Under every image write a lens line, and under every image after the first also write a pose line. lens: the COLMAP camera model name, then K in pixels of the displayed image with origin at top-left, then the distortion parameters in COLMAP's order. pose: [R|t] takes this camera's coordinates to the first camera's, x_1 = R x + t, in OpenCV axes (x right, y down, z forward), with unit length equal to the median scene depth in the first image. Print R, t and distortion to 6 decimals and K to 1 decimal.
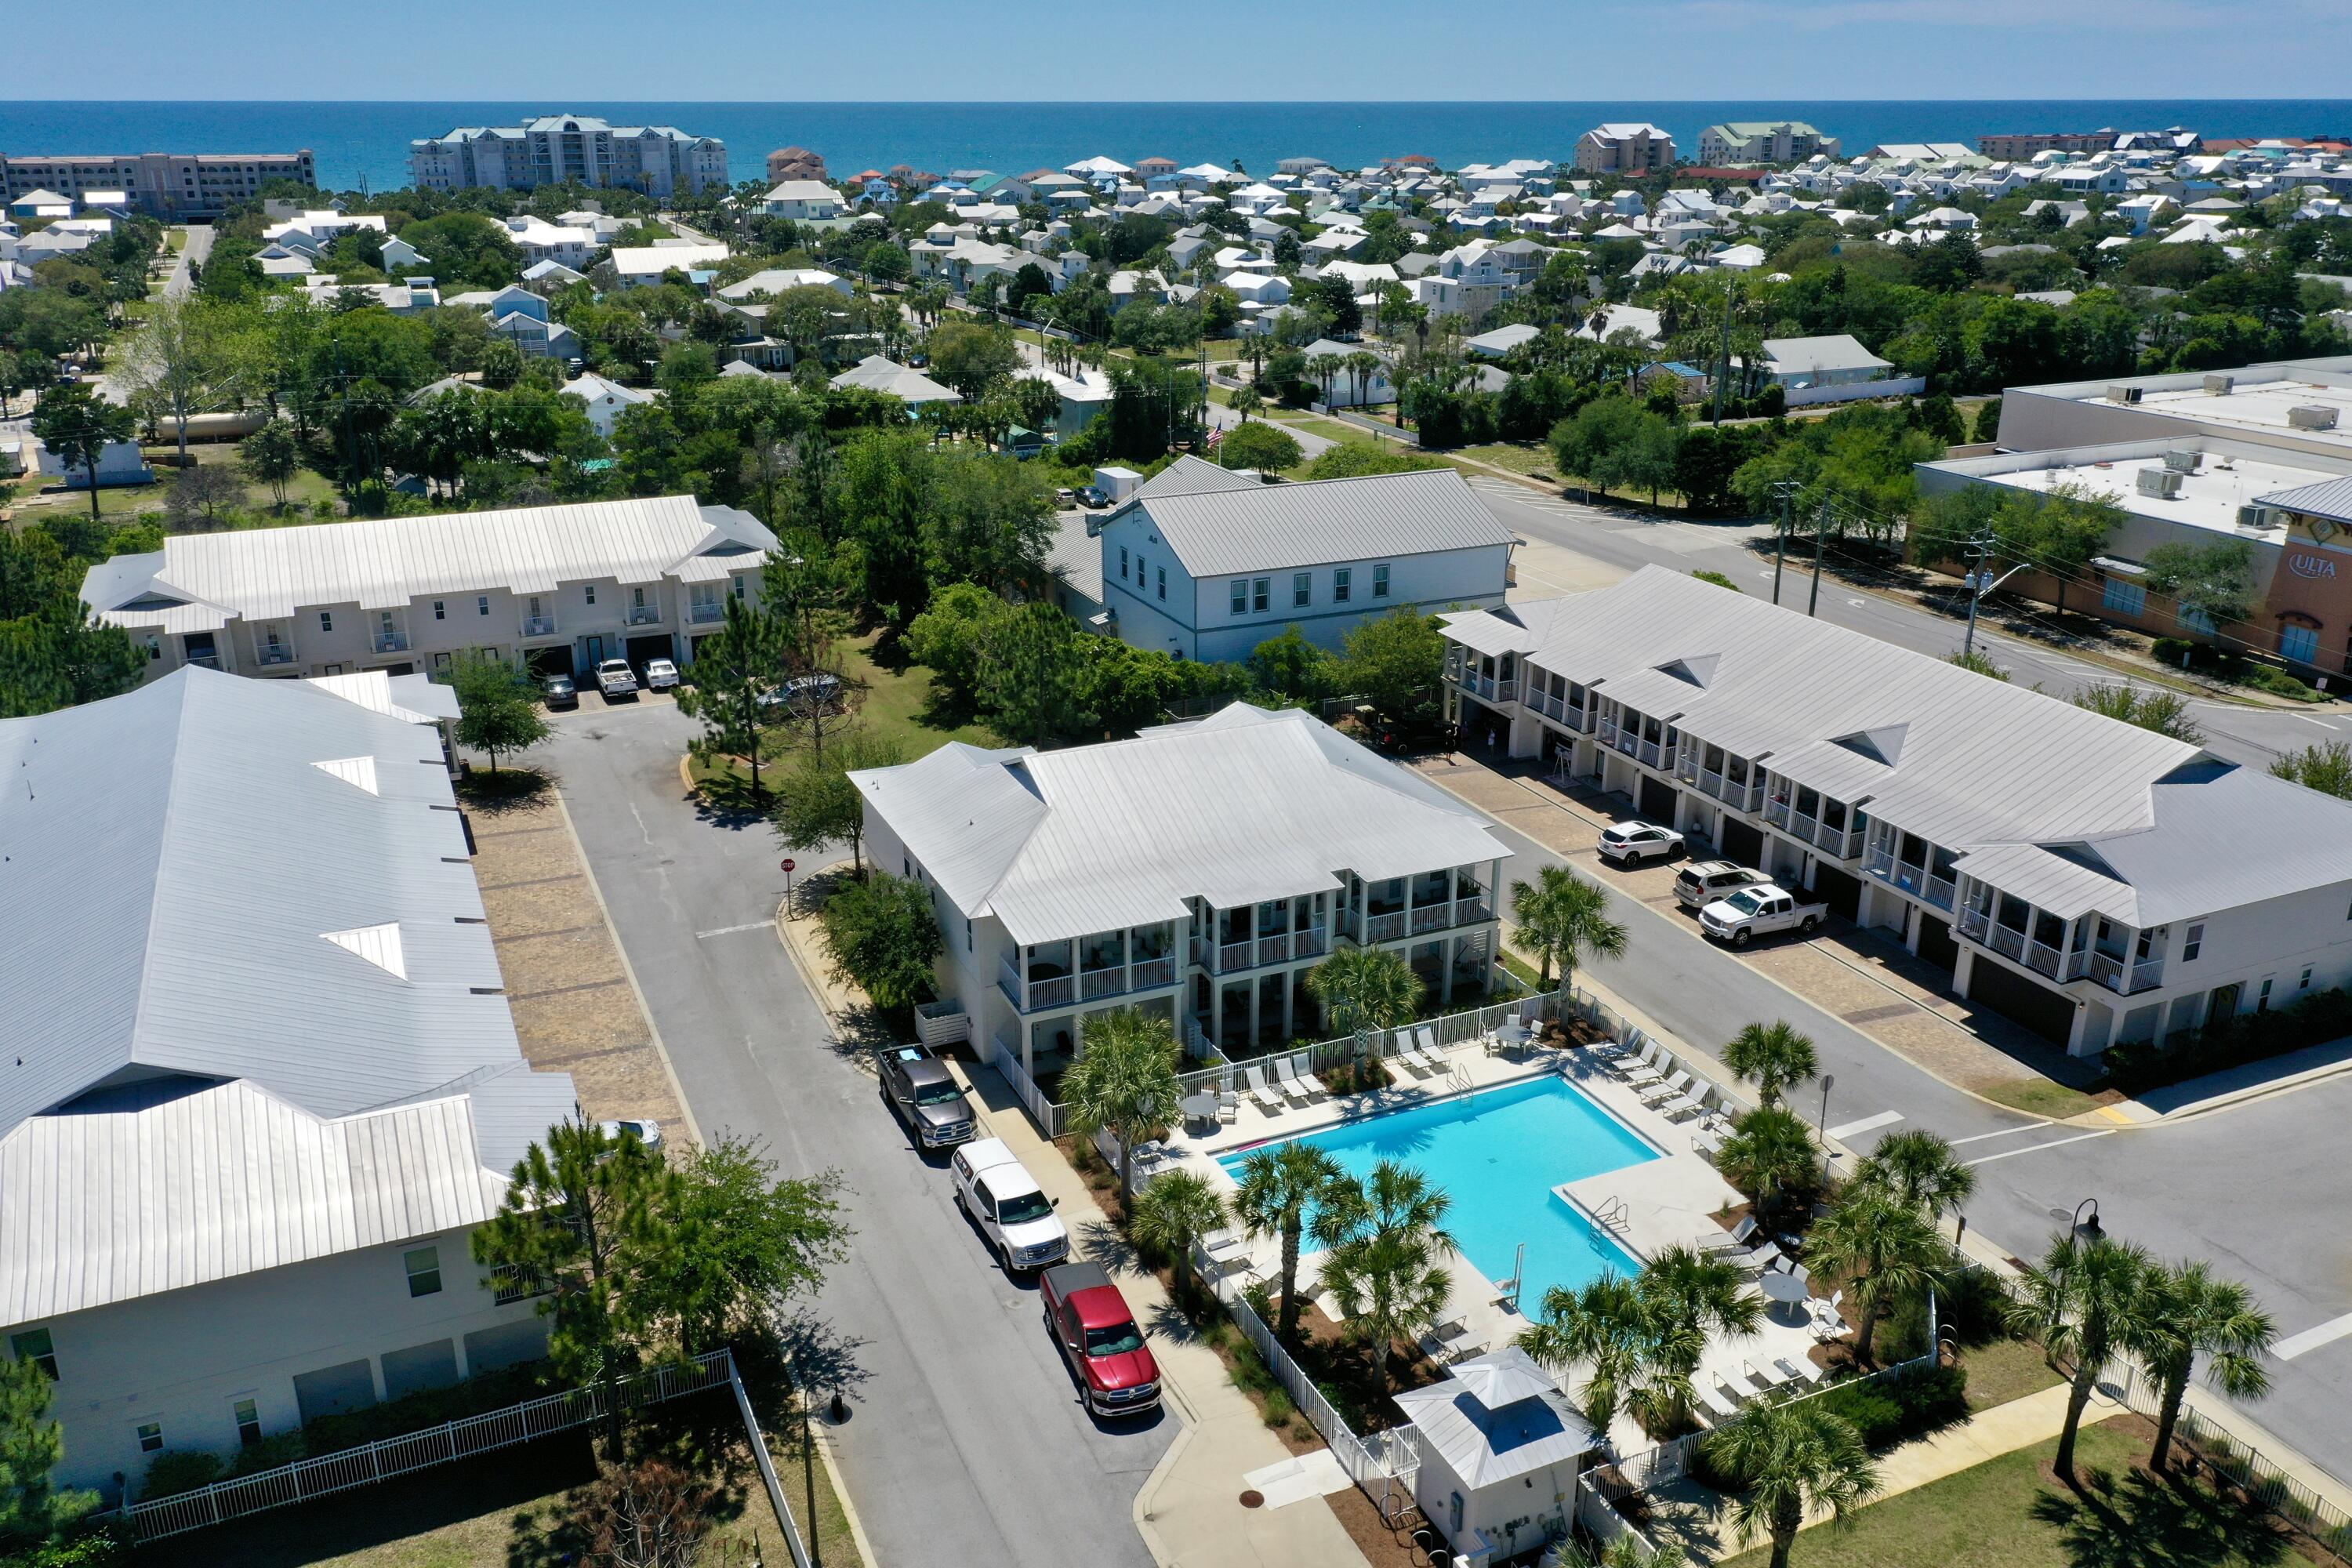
lens RADIAL K [[1875.2, 0, 1165.7], [0, 1875.2, 780.3], [0, 0, 1]] dist [0.012961, -0.000097]
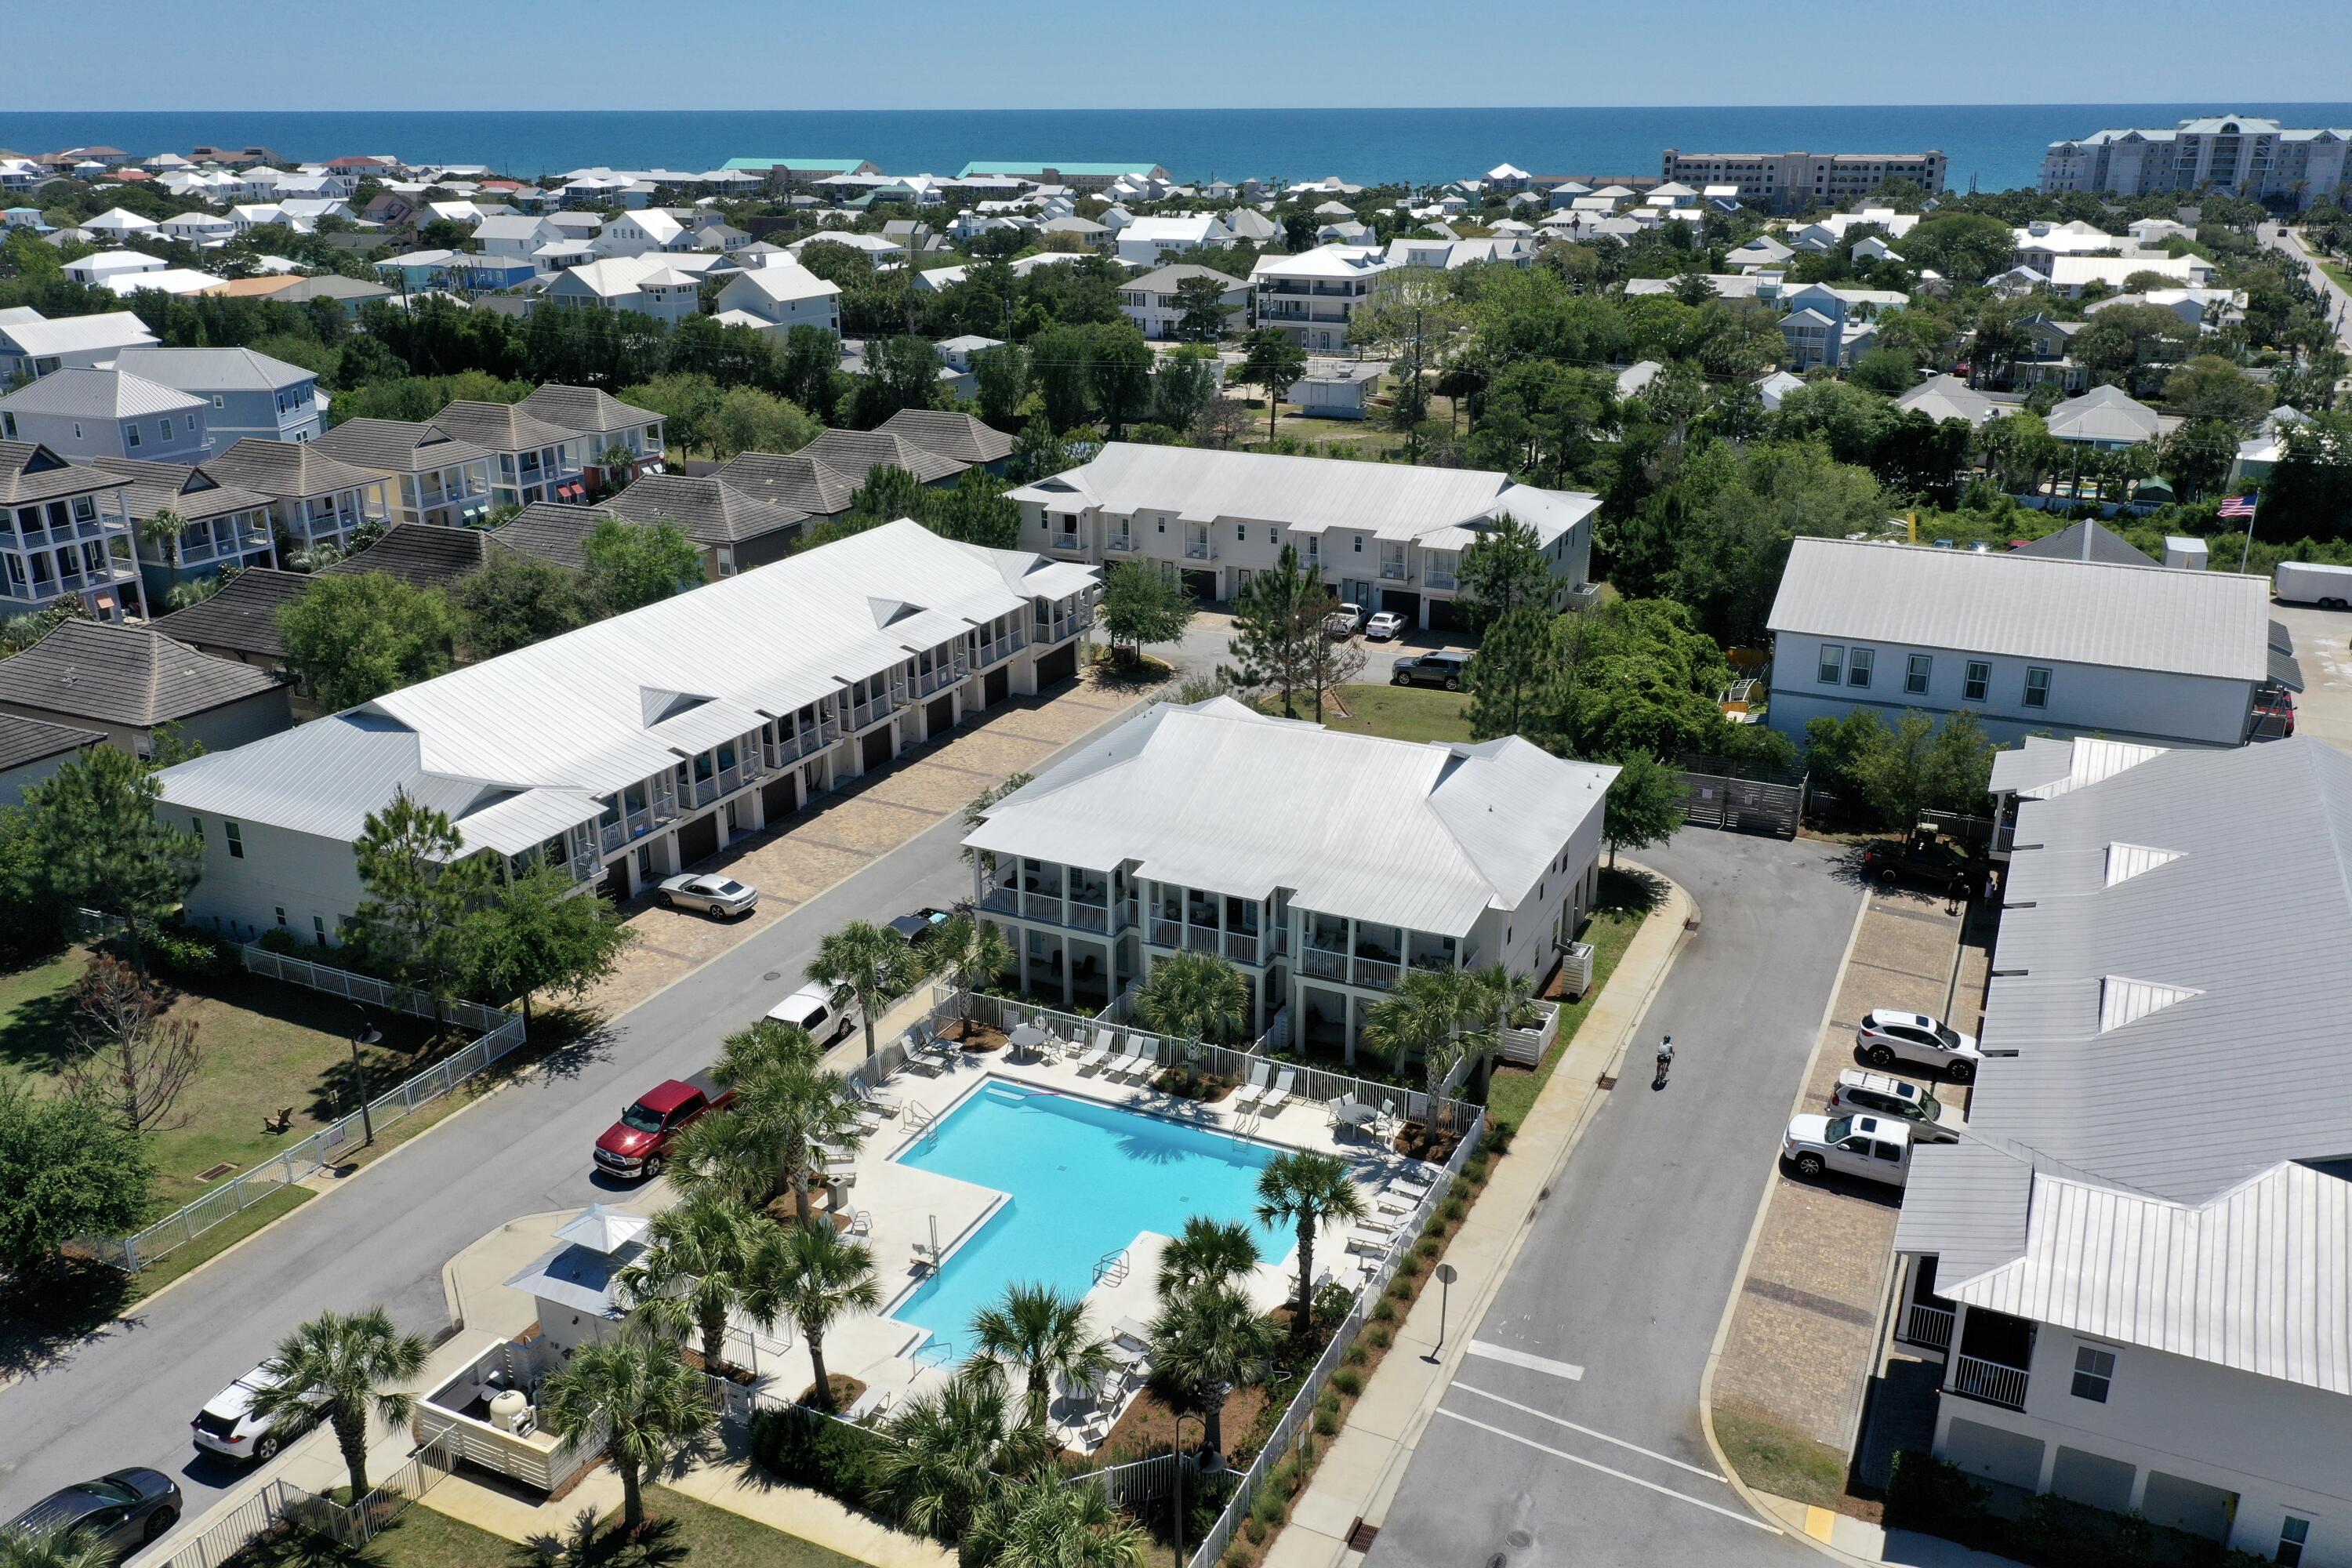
lens RADIAL K [[1875.2, 0, 1165.7], [0, 1875.2, 780.3], [0, 0, 1]] dist [0.012961, -0.000097]
pose [[0.641721, 0.259309, -0.721771, 0.467351], [-0.260415, 0.958866, 0.112957, -0.062125], [0.721372, 0.115473, 0.682853, 0.185288]]
